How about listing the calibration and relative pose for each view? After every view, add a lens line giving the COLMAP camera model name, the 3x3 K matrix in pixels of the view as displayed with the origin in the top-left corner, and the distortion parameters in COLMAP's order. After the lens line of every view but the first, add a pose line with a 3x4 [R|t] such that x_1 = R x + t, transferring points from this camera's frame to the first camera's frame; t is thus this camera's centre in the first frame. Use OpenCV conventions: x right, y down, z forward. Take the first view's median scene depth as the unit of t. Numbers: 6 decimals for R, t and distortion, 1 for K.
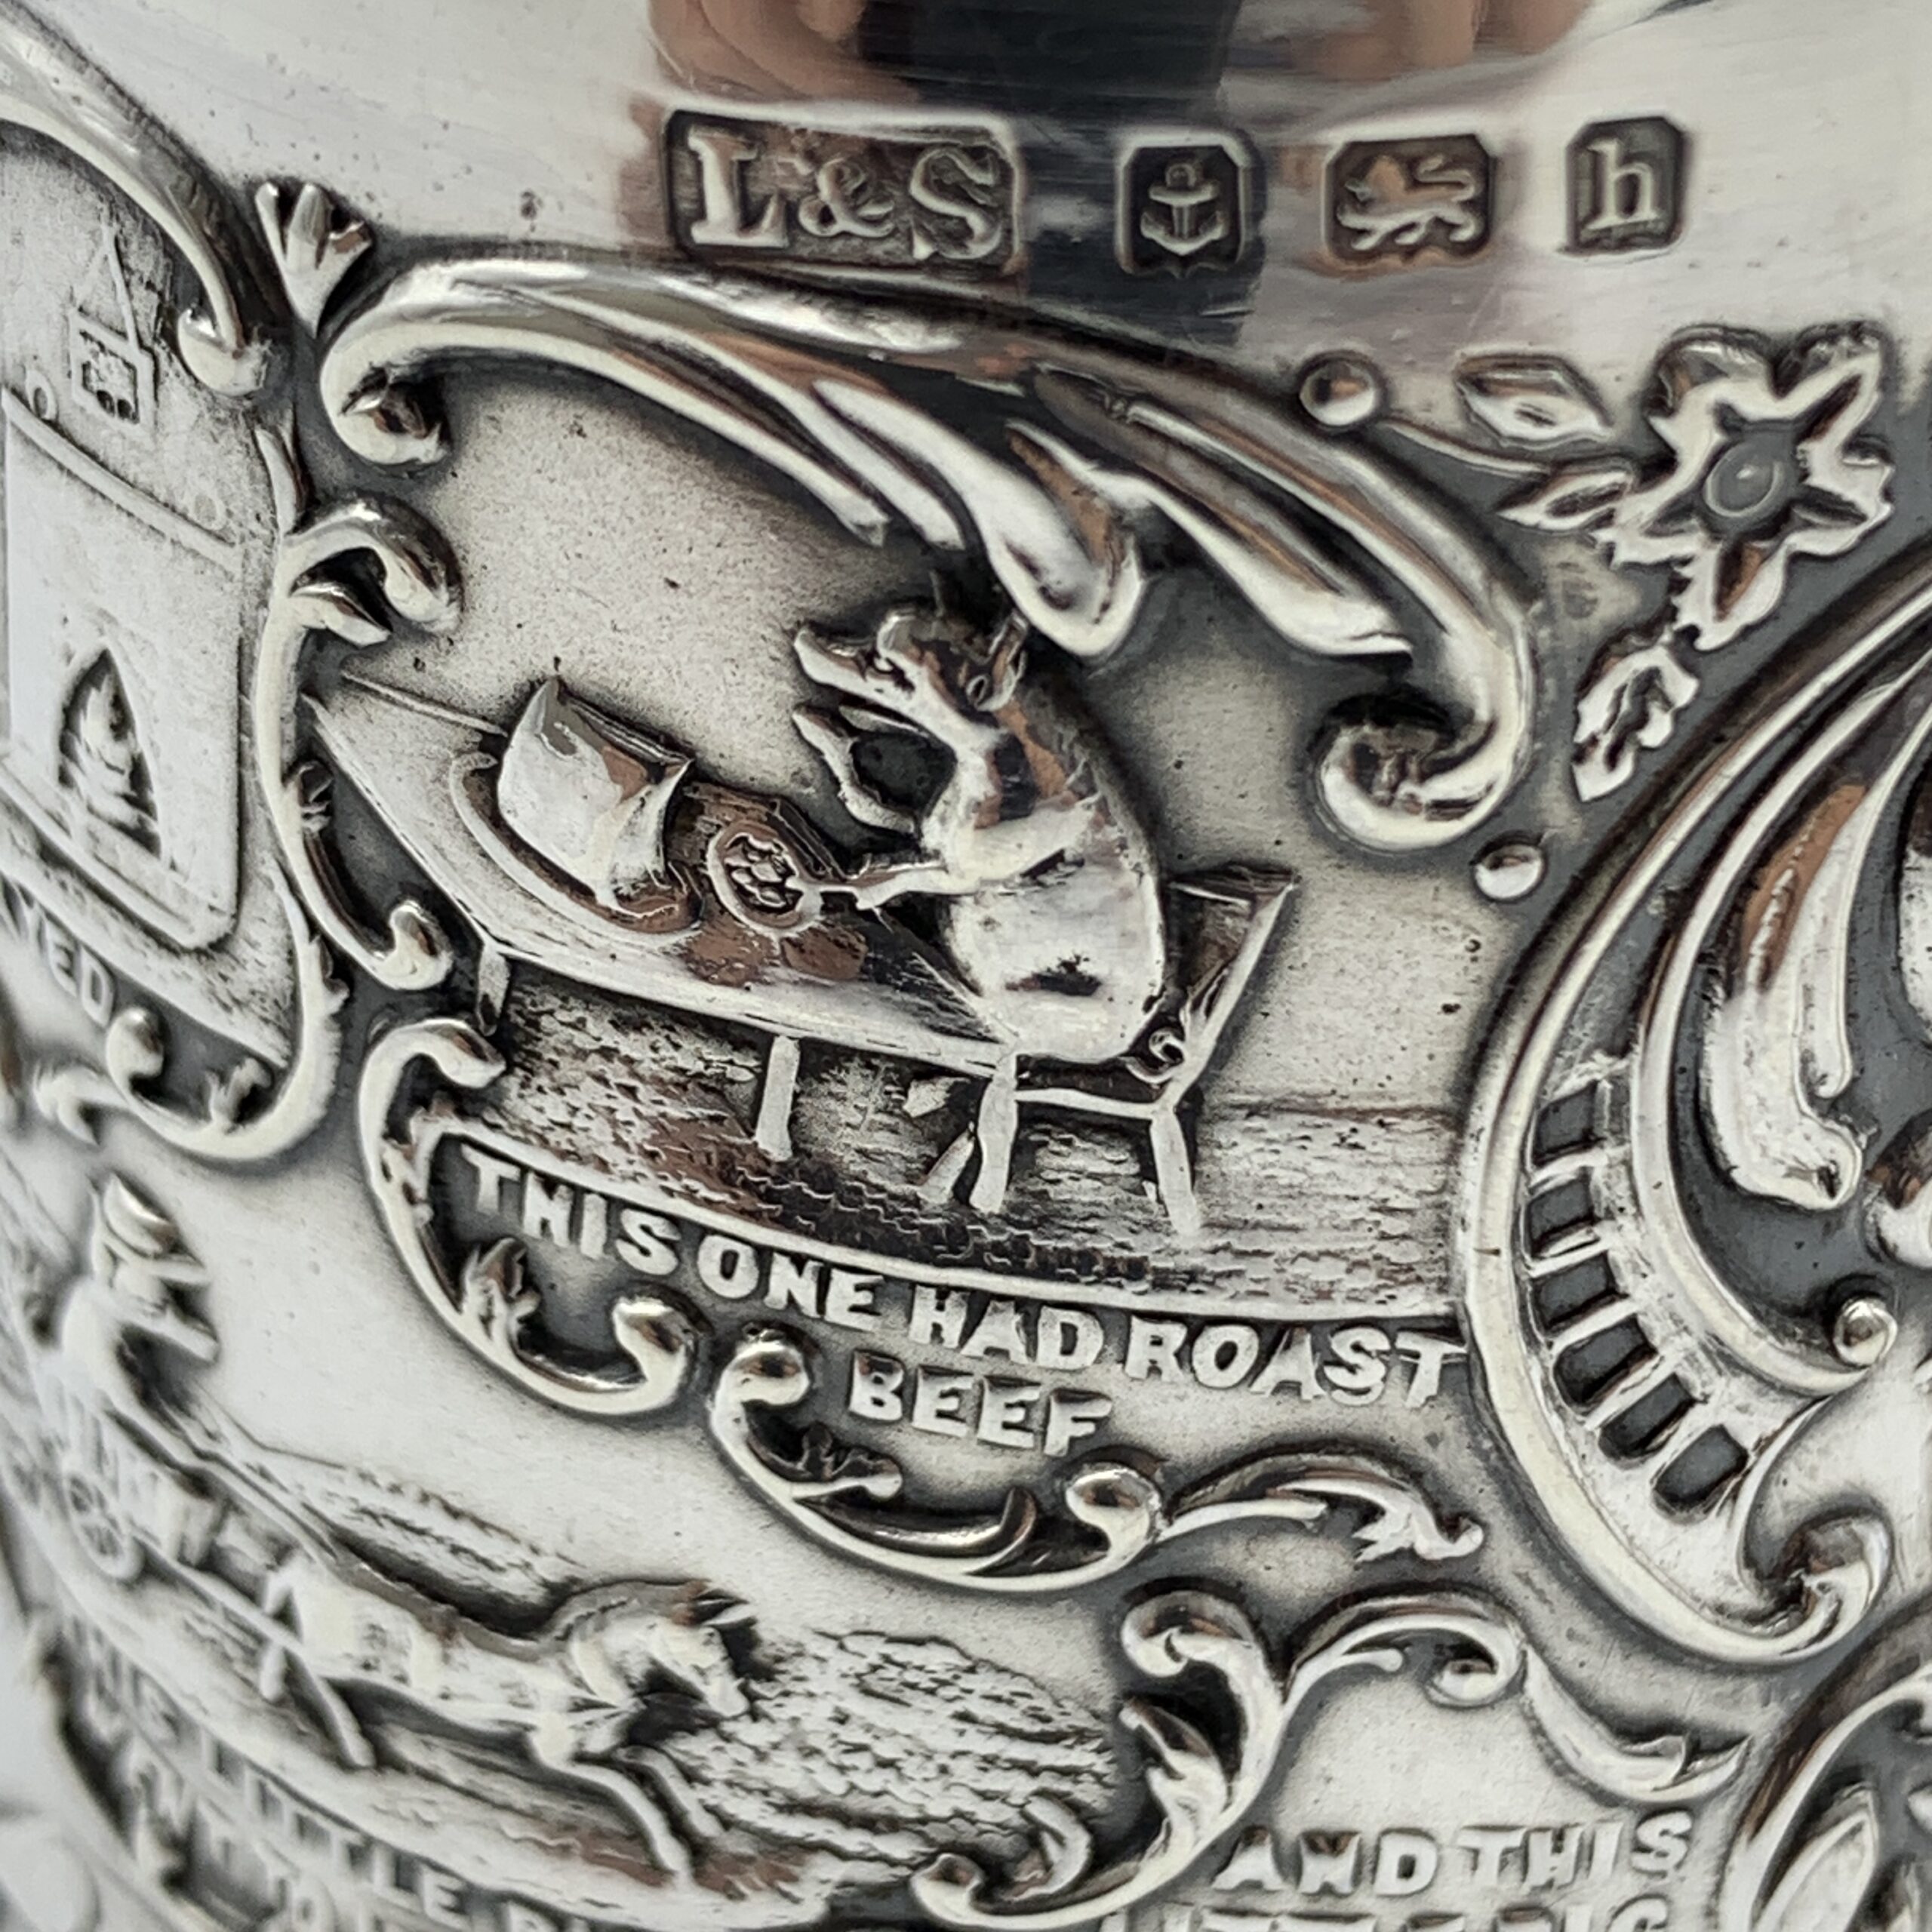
lens RADIAL K [[5163.2, 0, 966.0], [0, 5163.2, 966.0], [0, 0, 1]] dist [0.203202, -0.988599]
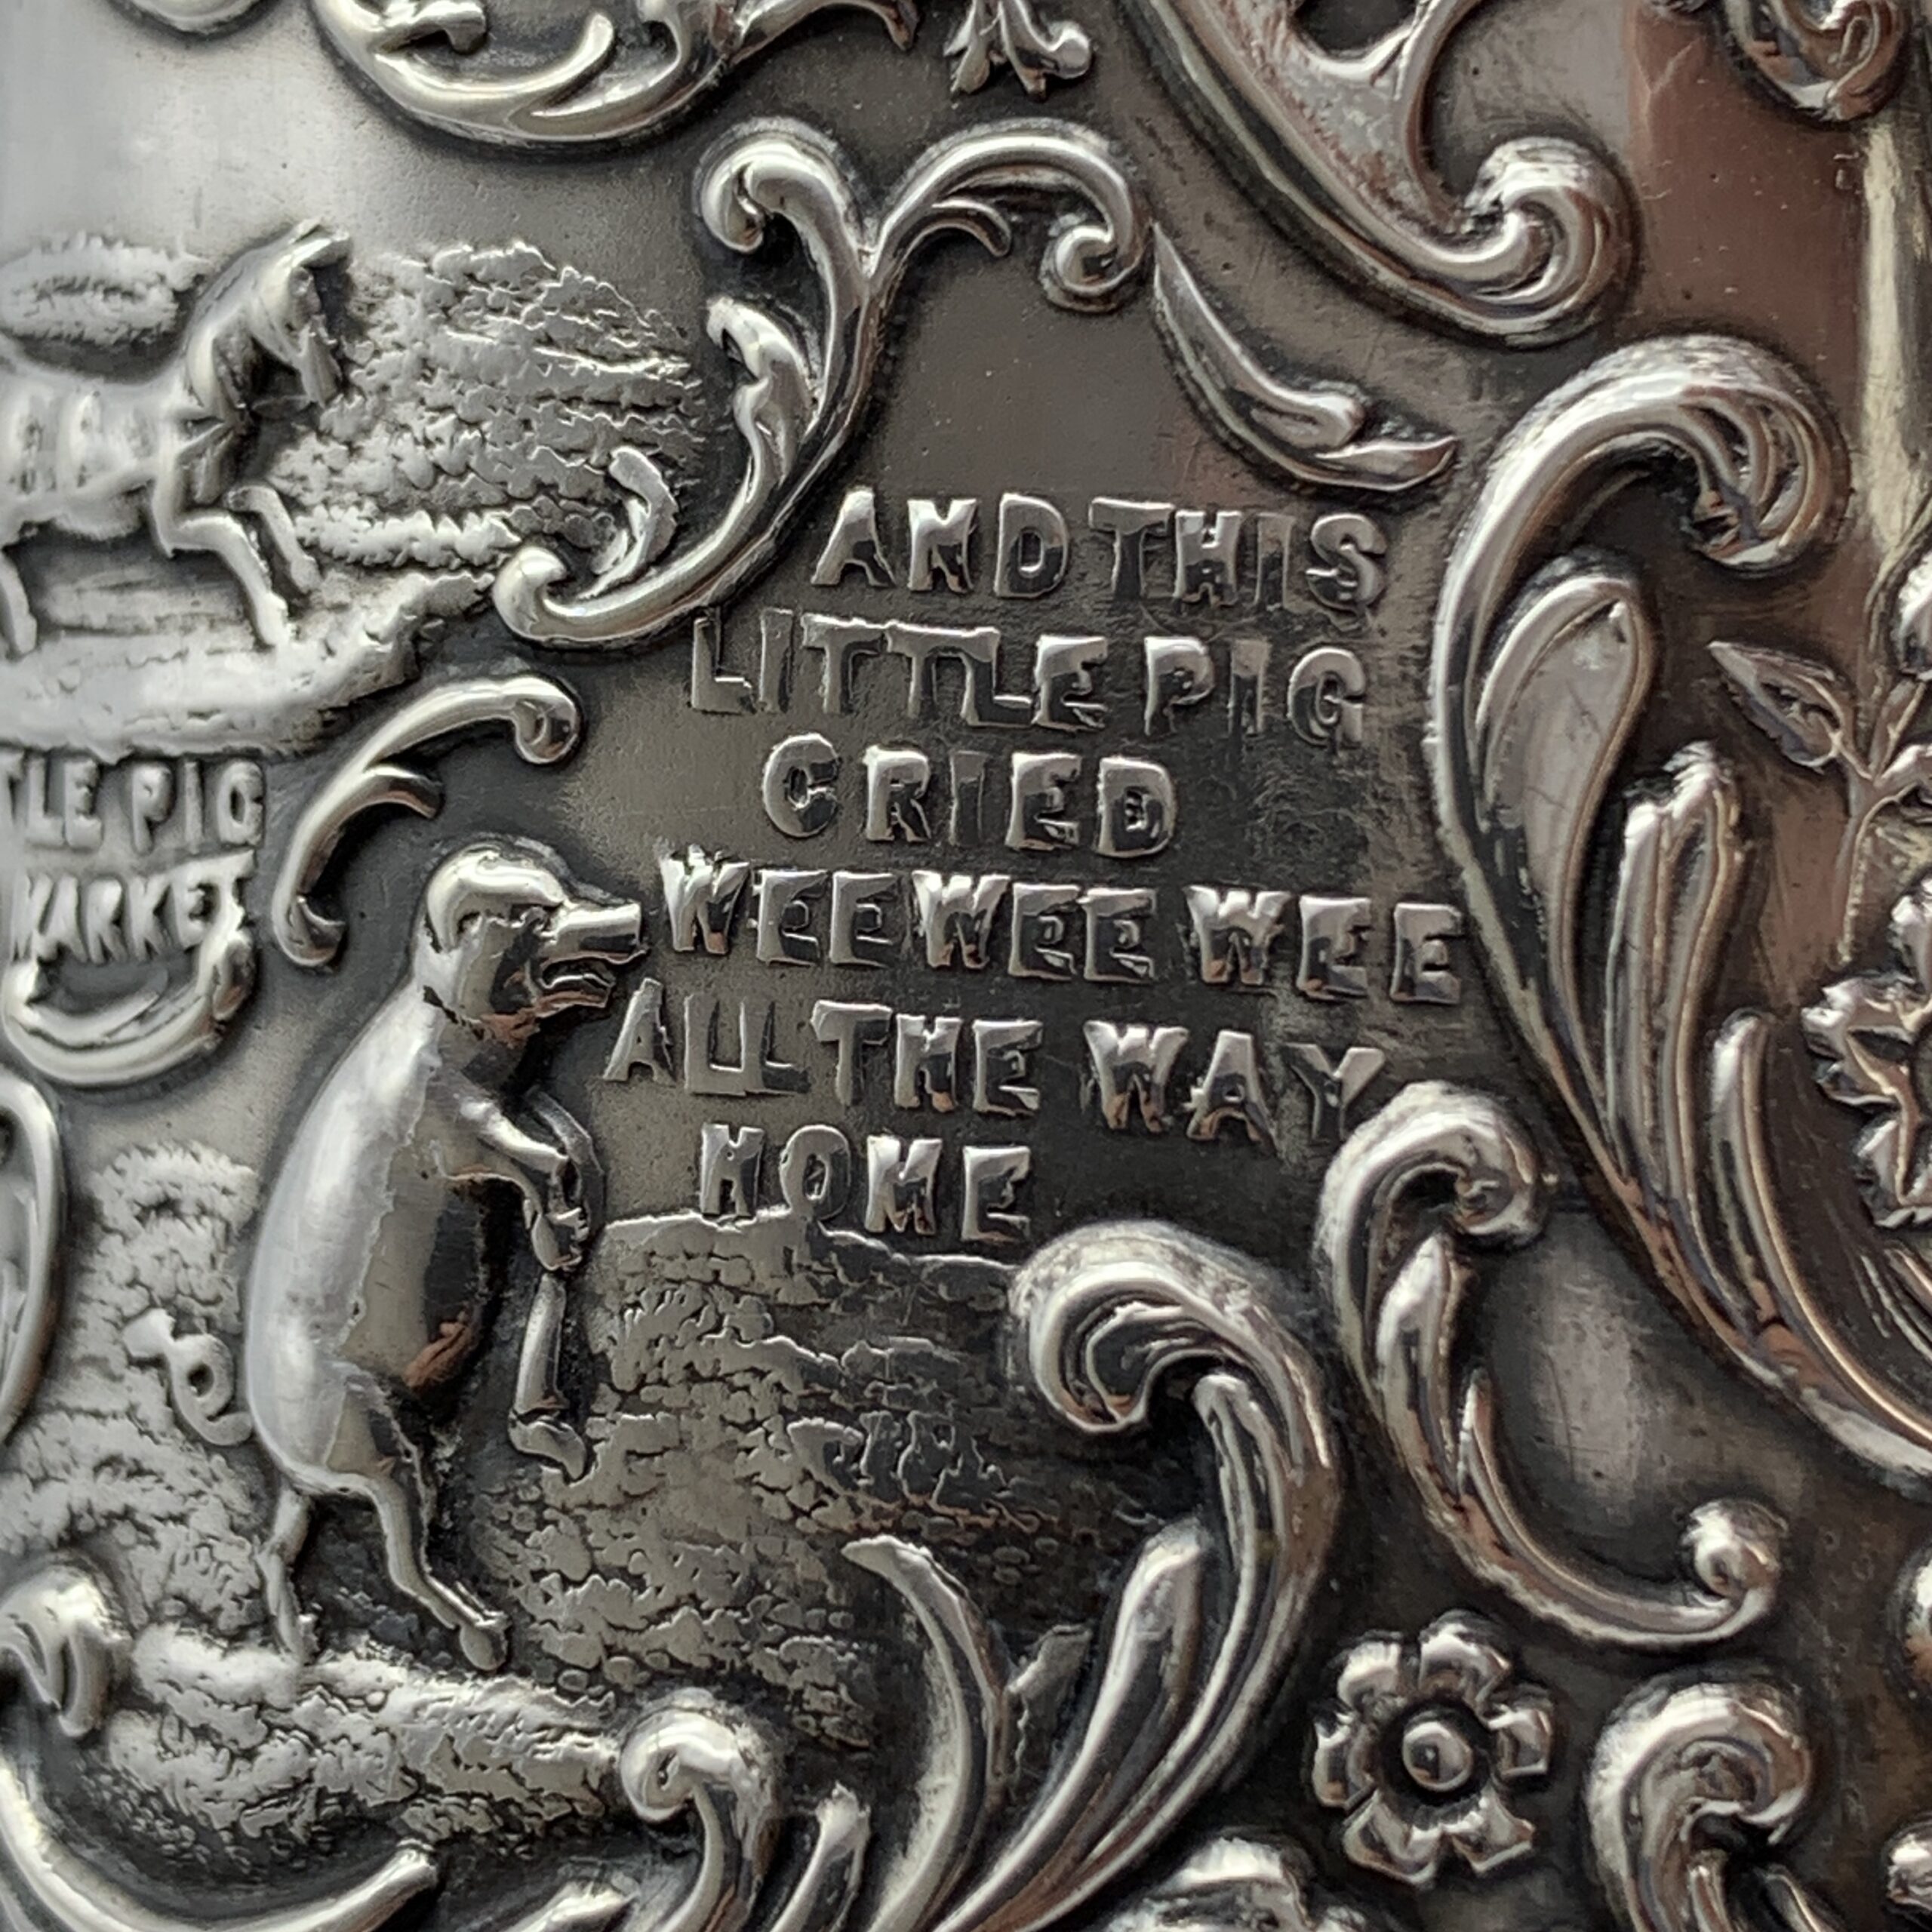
lens RADIAL K [[5163.2, 0, 966.0], [0, 5163.2, 966.0], [0, 0, 1]] dist [0.203202, -0.988599]
pose [[0.946208, -0.013491, -0.323276, 0.369989], [-0.162202, 0.844738, -0.510008, 0.706632], [0.279964, 0.535010, 0.797110, 0.380216]]
